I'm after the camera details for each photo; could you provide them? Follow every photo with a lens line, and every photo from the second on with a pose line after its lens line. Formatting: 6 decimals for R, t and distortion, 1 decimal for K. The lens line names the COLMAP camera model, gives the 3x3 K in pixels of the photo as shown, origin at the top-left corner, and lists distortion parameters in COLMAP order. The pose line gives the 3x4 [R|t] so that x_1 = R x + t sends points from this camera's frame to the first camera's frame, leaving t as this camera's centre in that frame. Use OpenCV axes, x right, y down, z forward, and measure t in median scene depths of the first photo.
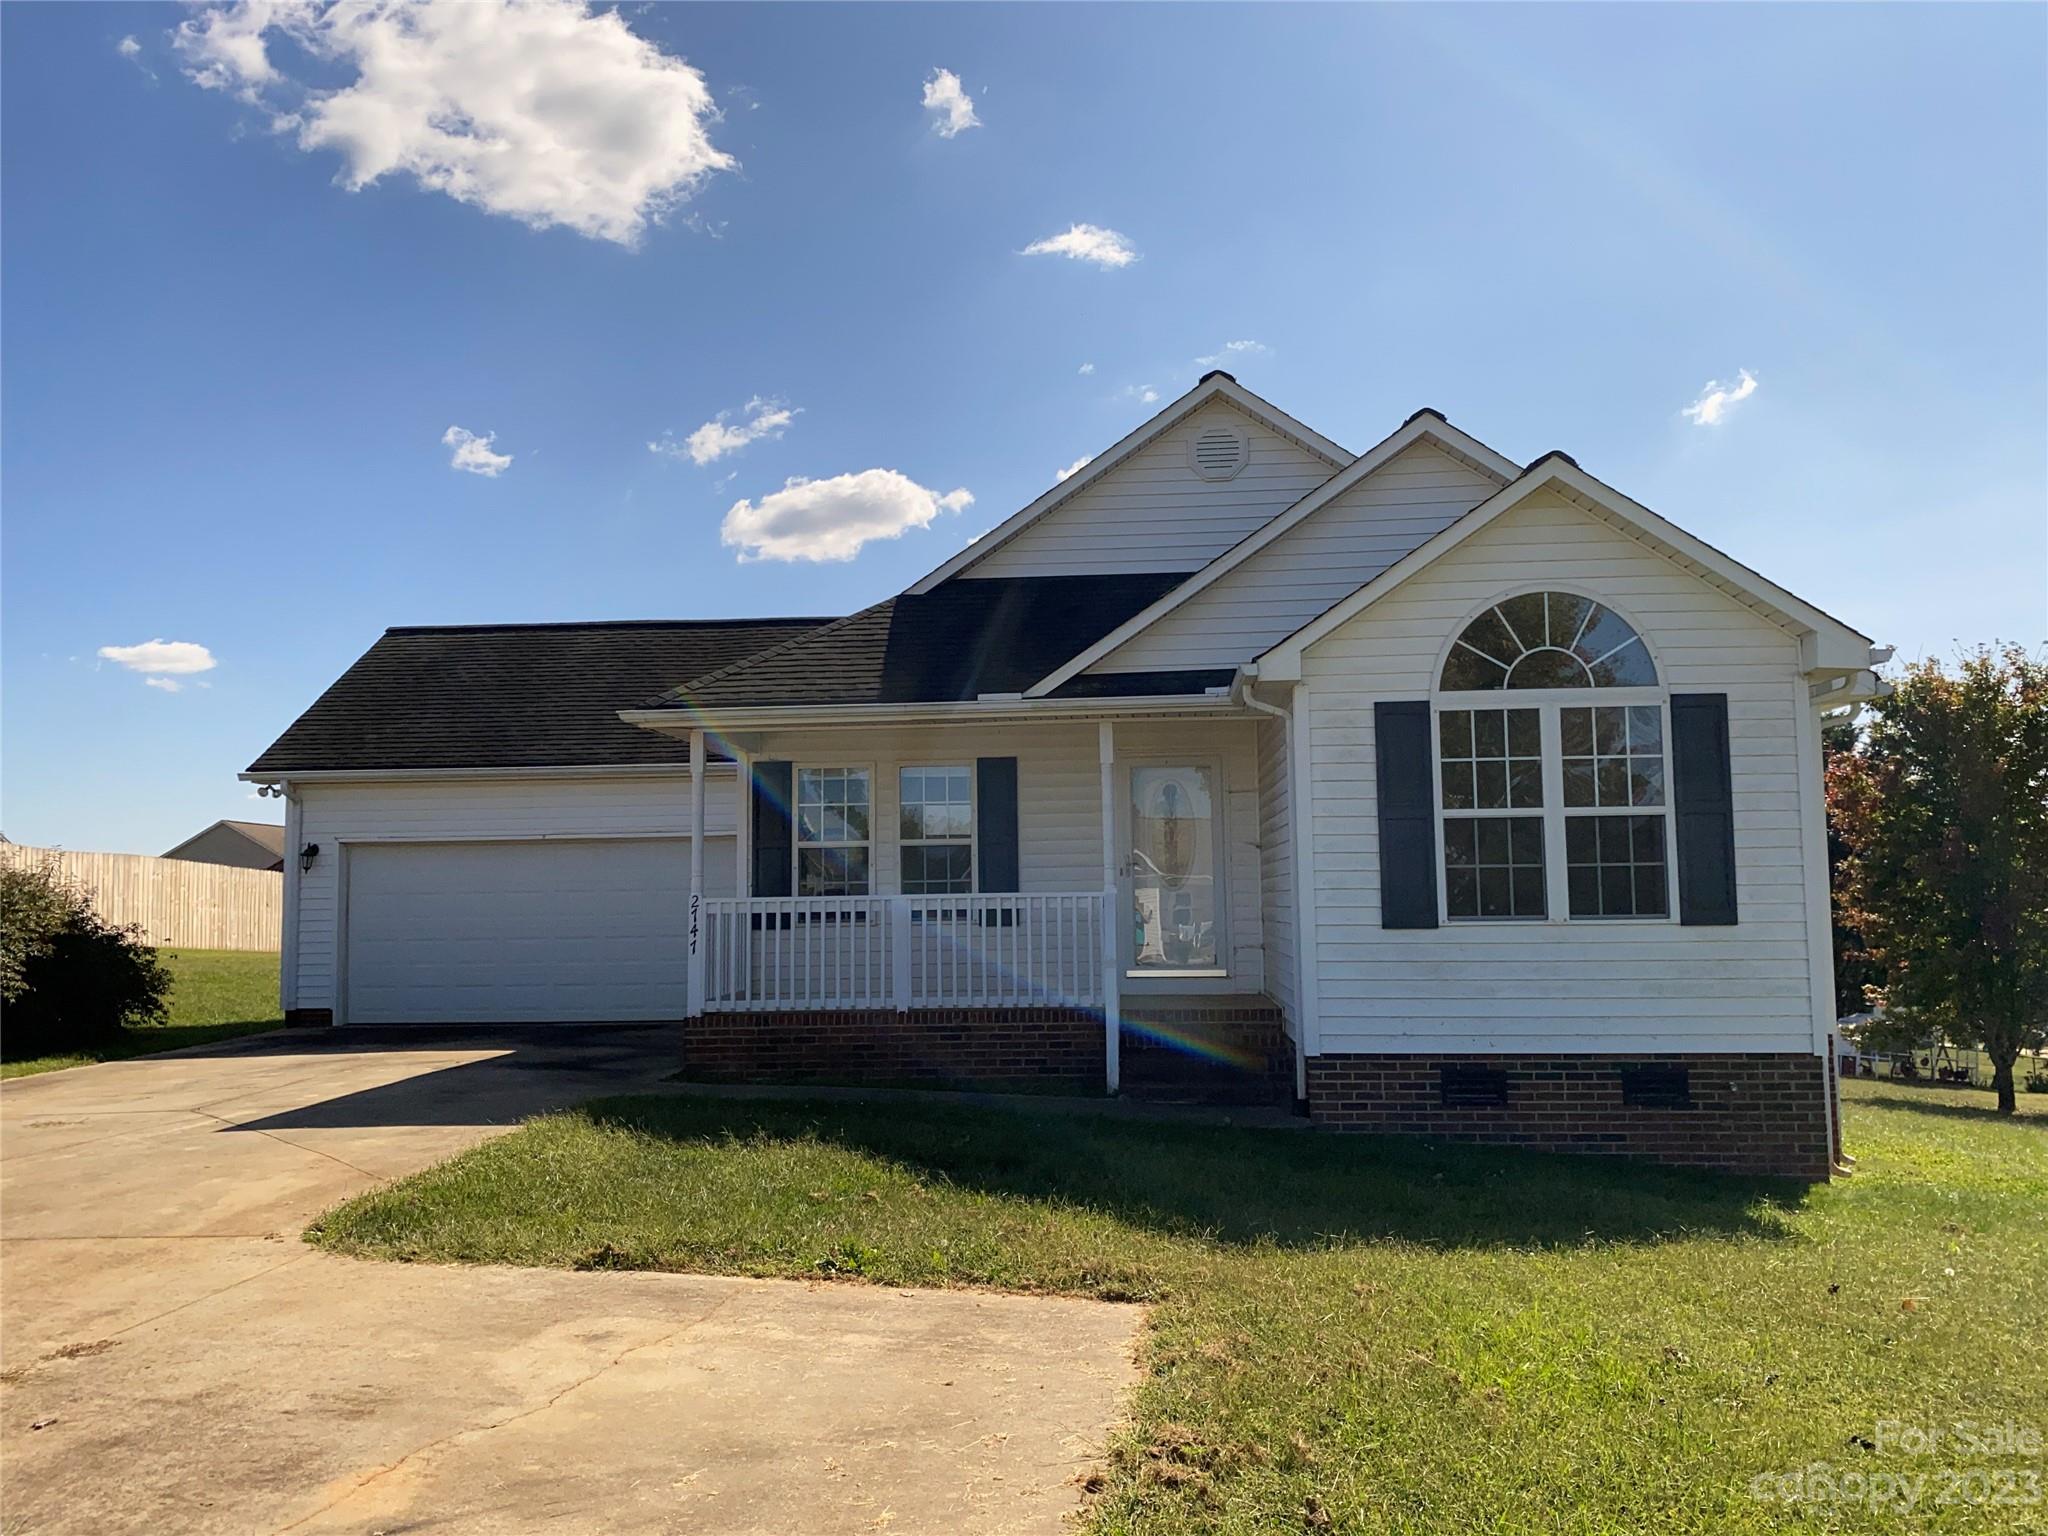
lens RADIAL K [[1567.8, 0, 1011.2], [0, 1567.8, 774.2], [0, 0, 1]] dist [0.118156, -0.208328]
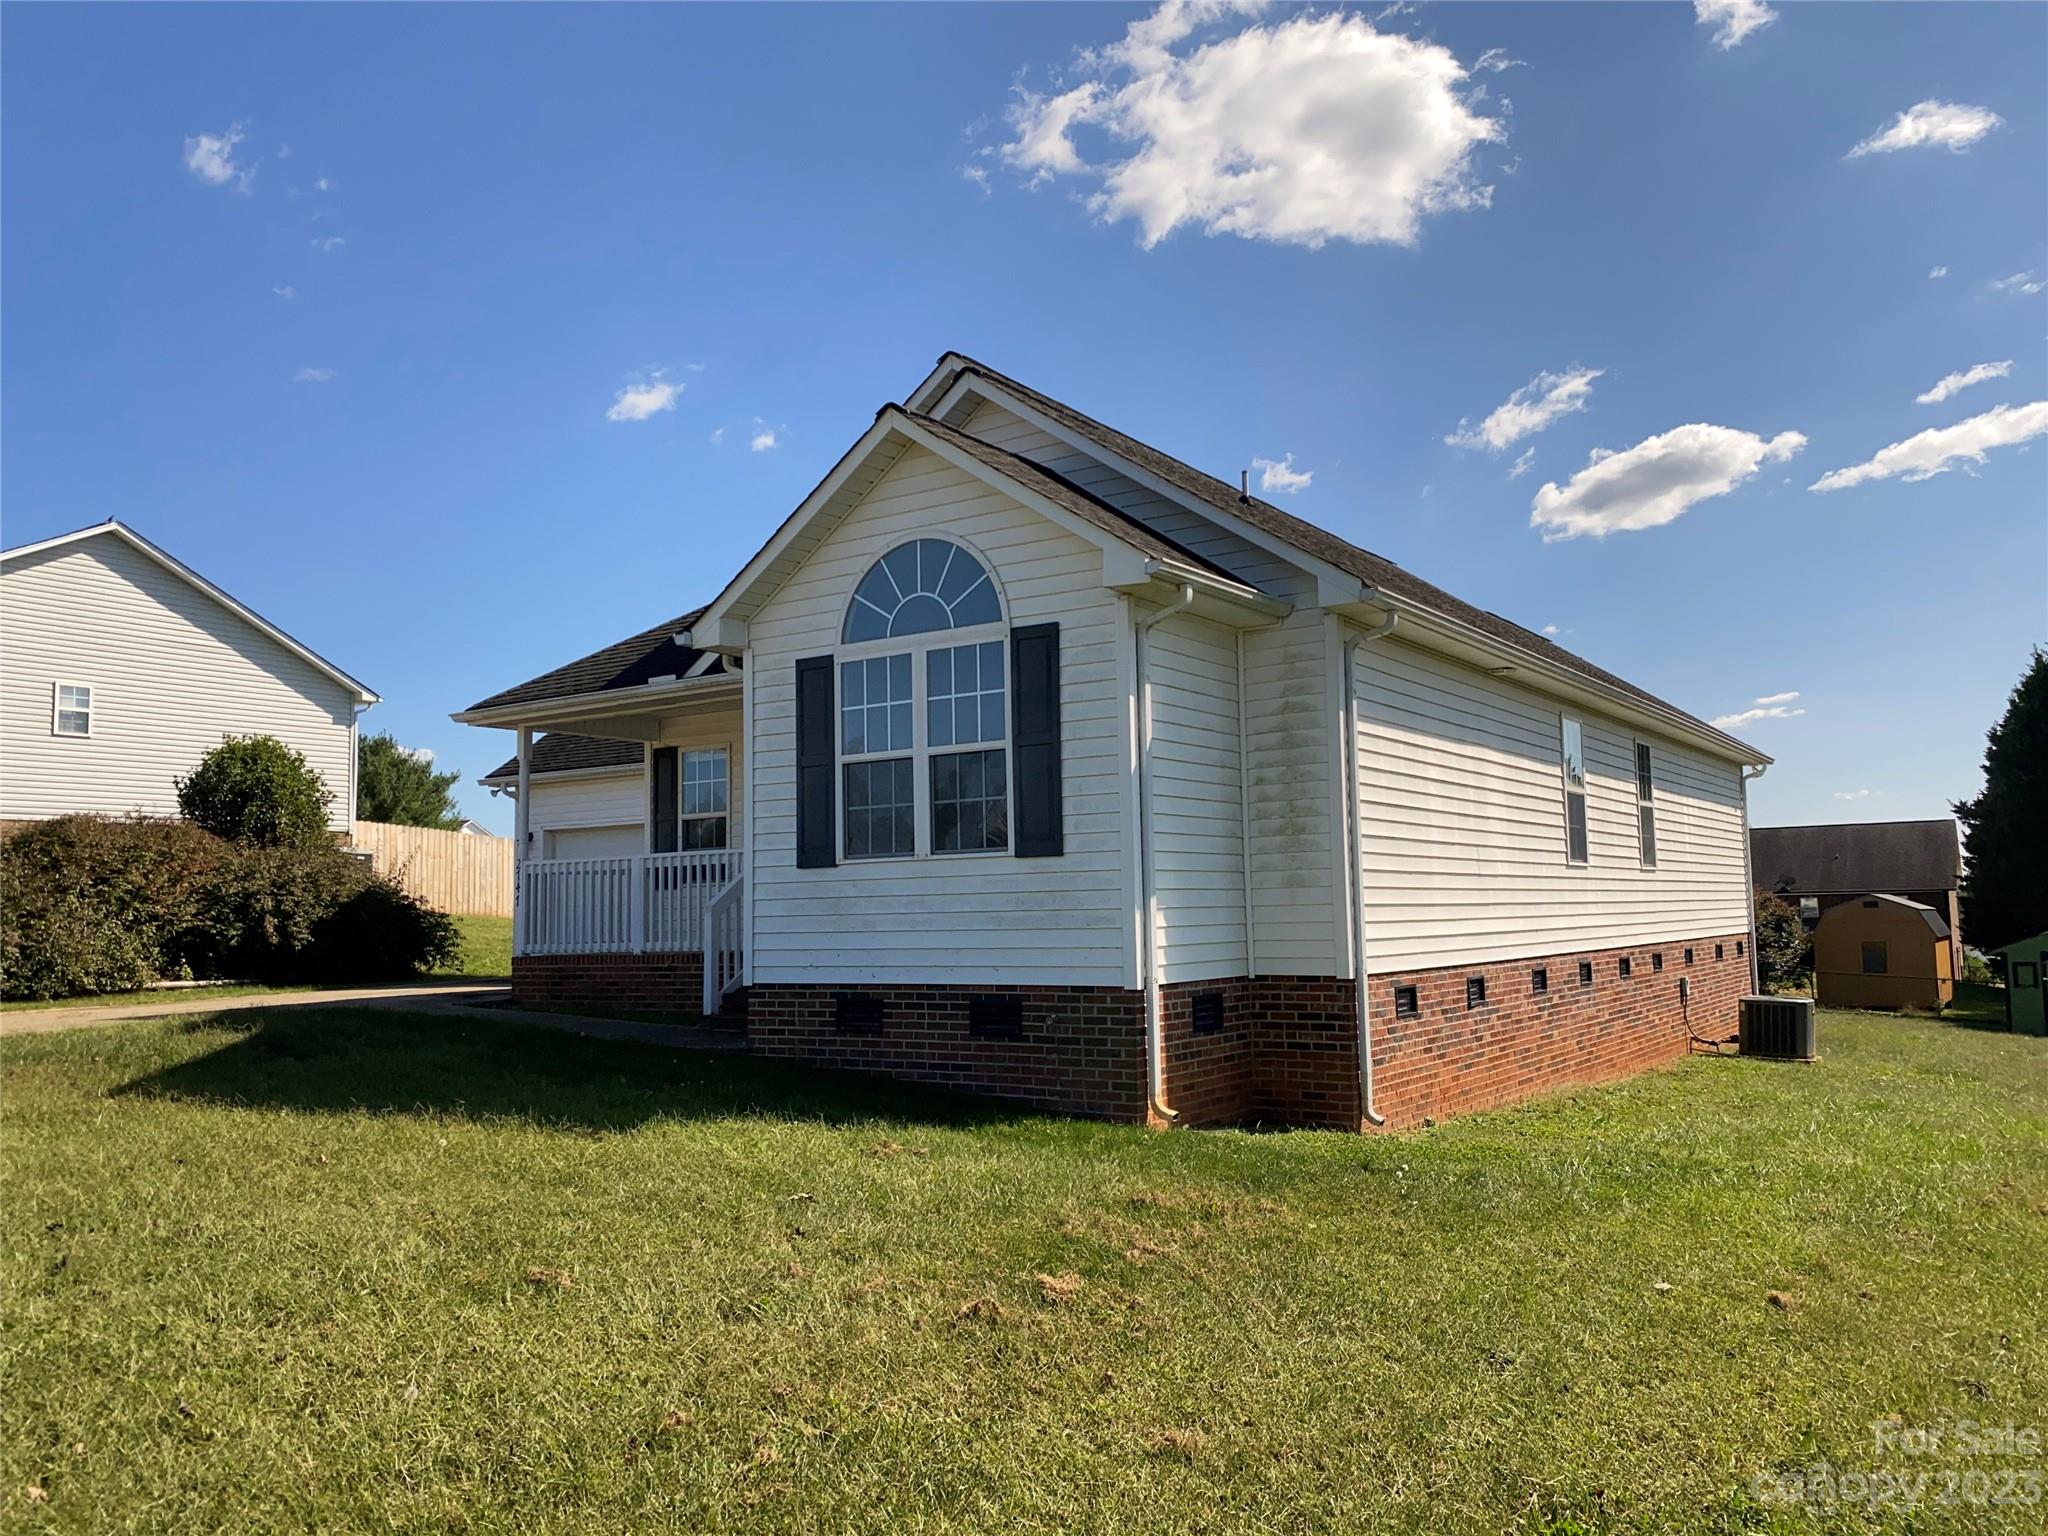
lens RADIAL K [[1567.8, 0, 1011.2], [0, 1567.8, 774.2], [0, 0, 1]] dist [0.118156, -0.208328]
pose [[0.867723, -0.046857, -0.494835, 0.889923], [0.047263, 0.998814, -0.011702, 0.052638], [0.494796, -0.013234, 0.868908, 0.138021]]
